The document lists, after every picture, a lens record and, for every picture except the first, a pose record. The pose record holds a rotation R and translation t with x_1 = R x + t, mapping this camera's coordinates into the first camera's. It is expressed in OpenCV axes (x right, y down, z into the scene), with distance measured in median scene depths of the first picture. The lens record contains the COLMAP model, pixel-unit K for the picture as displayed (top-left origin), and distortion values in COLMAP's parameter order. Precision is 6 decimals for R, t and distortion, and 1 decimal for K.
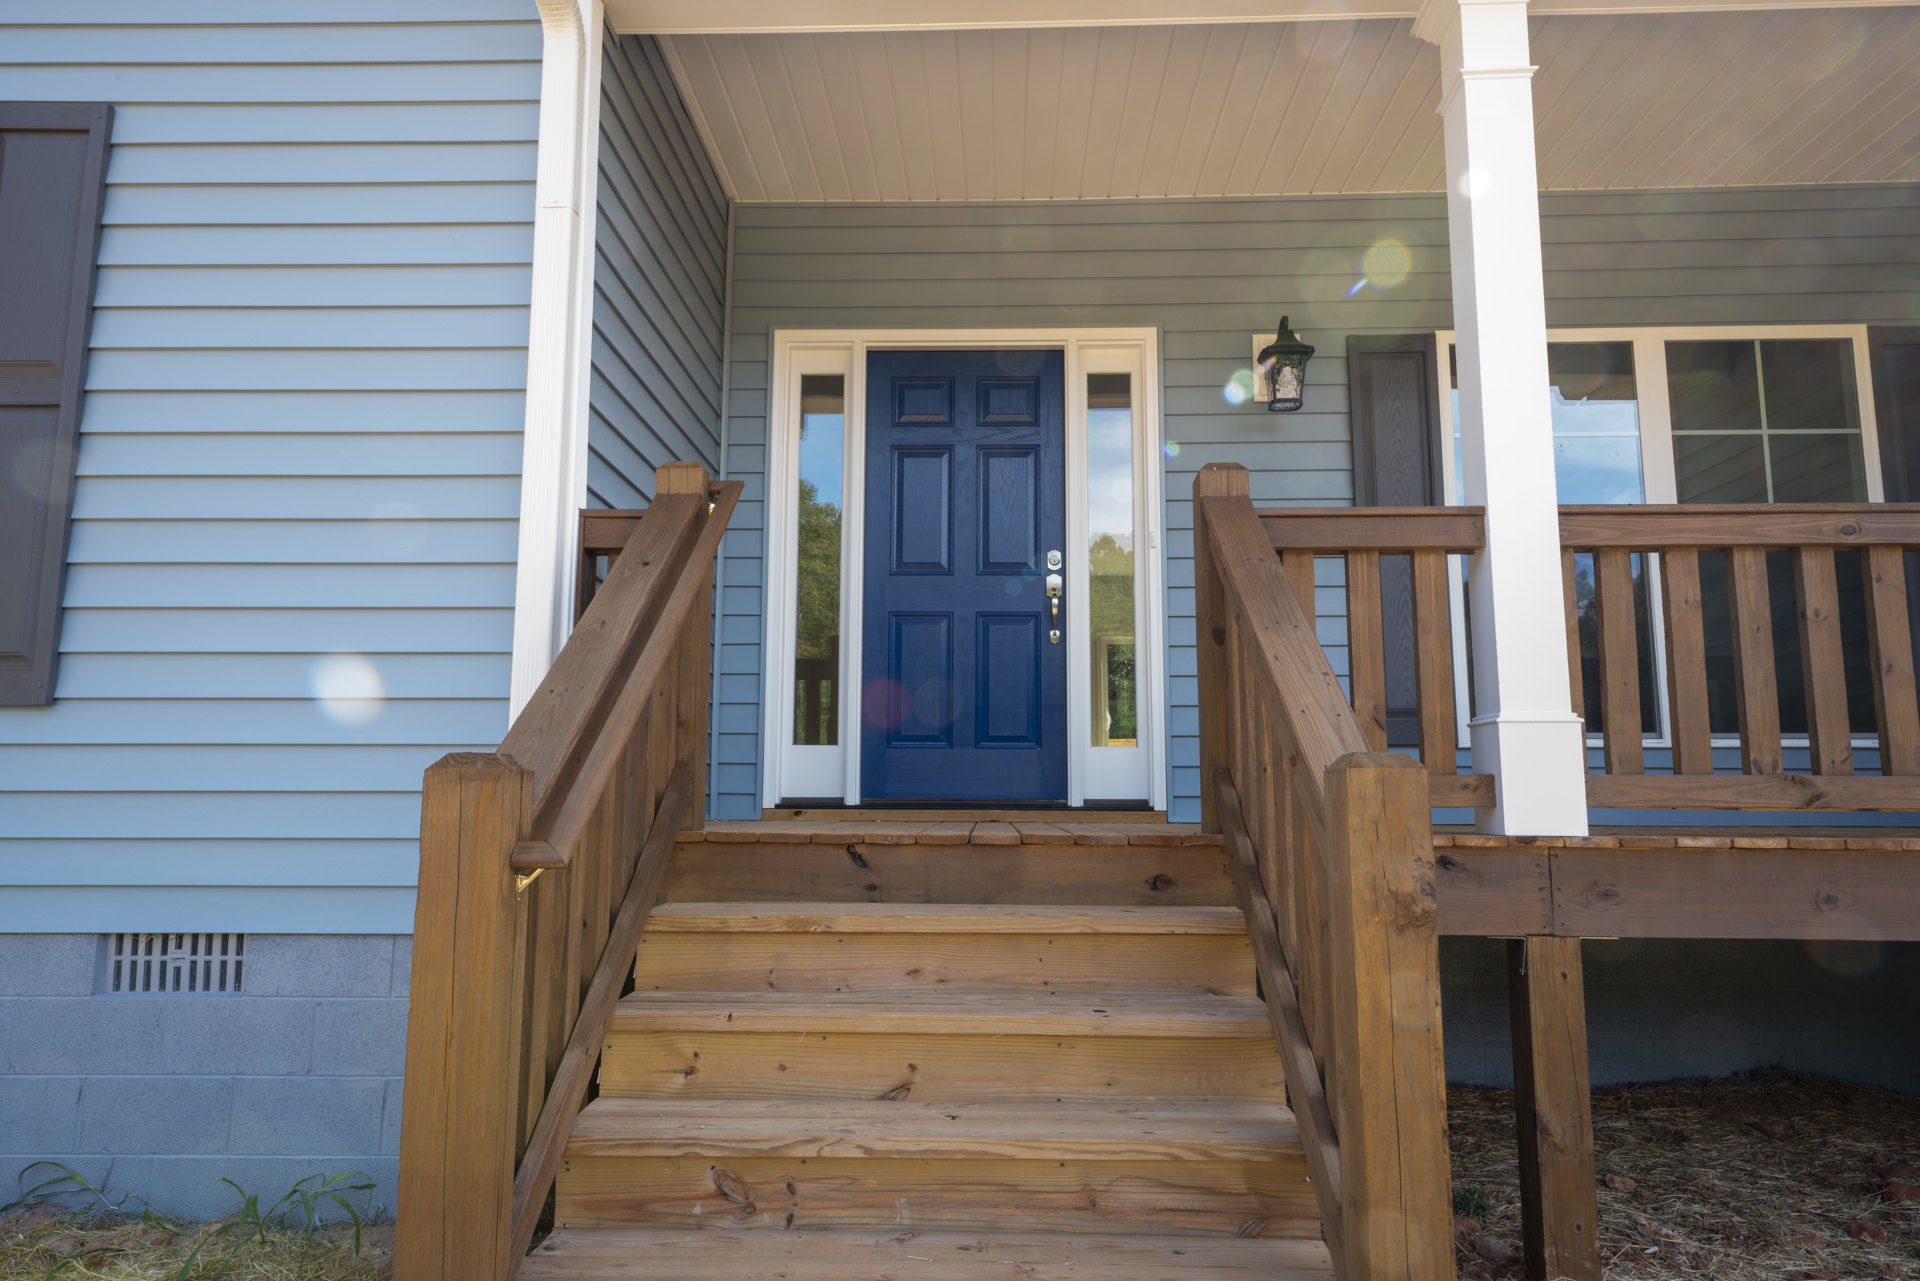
lens RADIAL K [[1209.6, 0, 963.1], [0, 1209.6, 641.2], [0, 0, 1]] dist [0.021806, -0.003186]
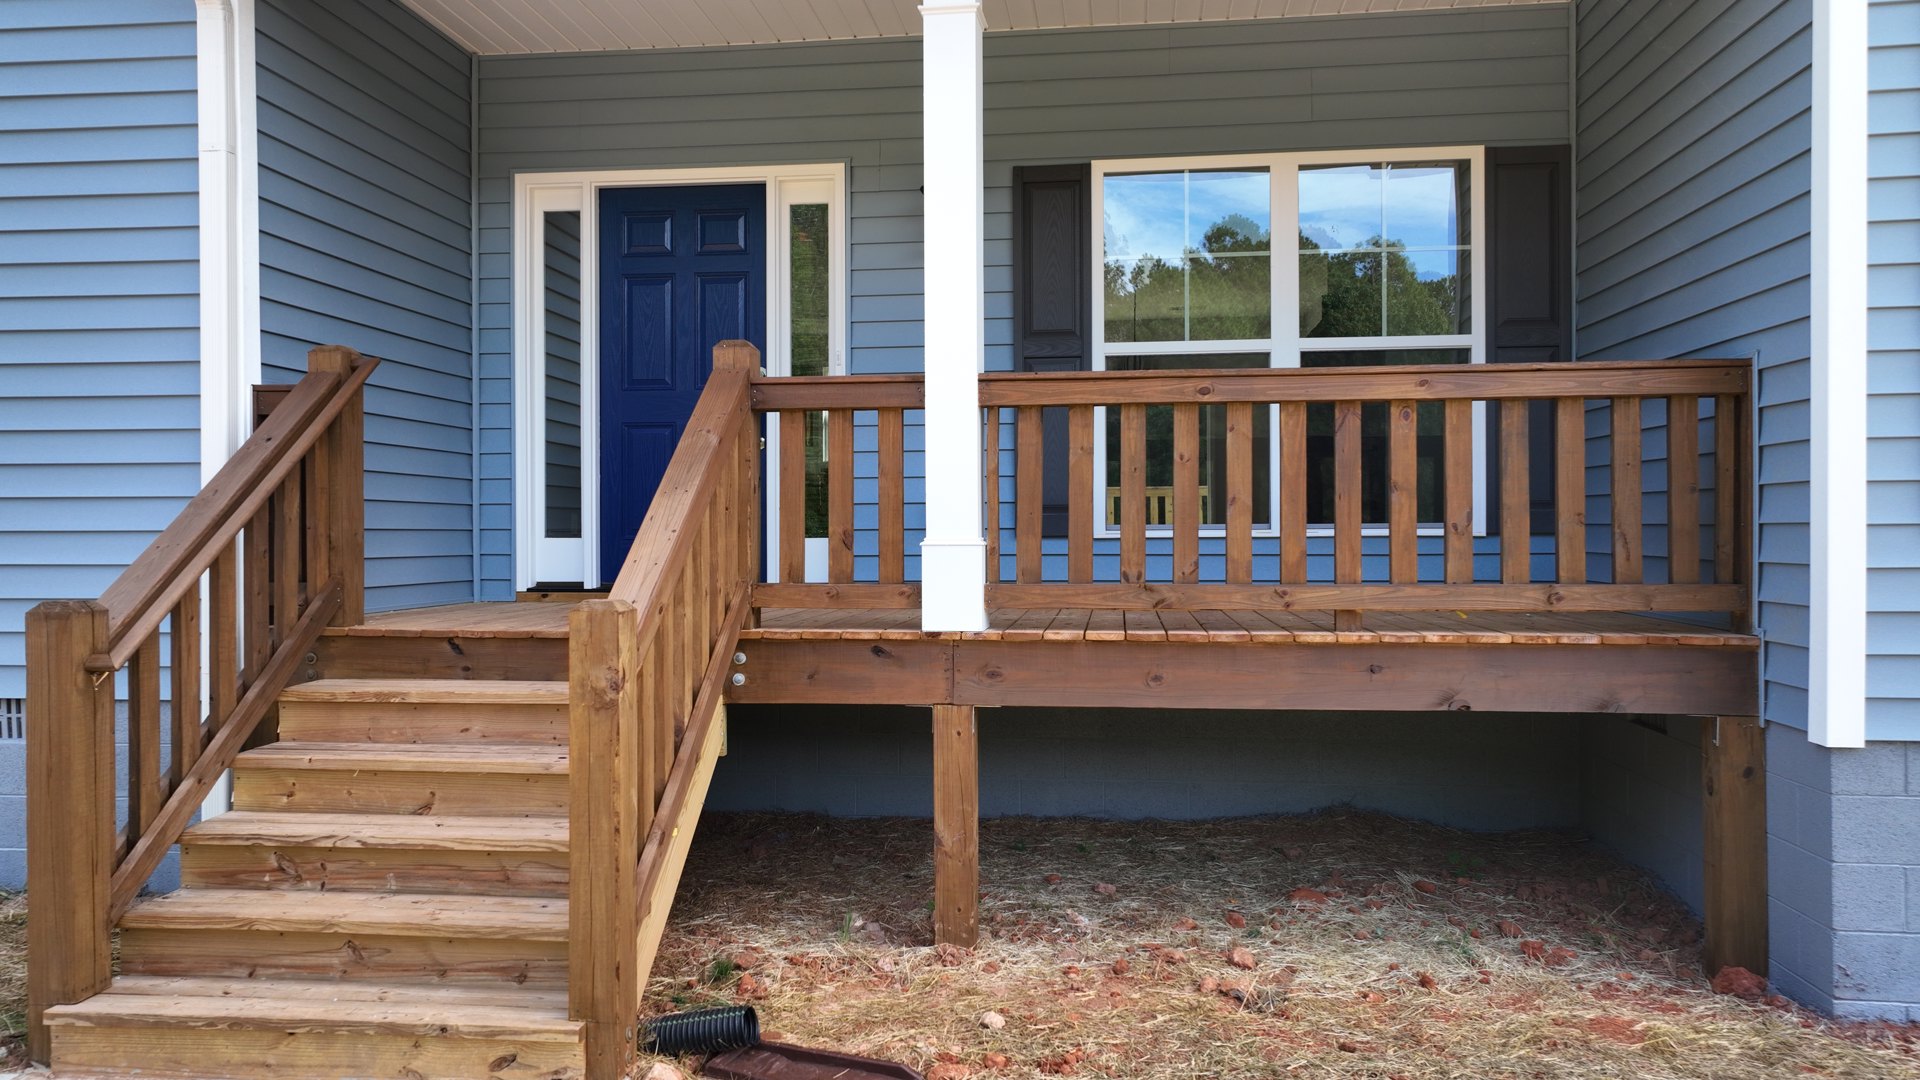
lens RADIAL K [[1345.8, 0, 958.5], [0, 1345.8, 540.3], [0, 0, 1]] dist [0.020725, -0.003404]
pose [[0.995900, -0.005905, -0.090270, 0.610958], [0.018370, 0.990278, 0.137885, -0.138338], [0.088578, -0.138978, 0.986326, -0.427506]]
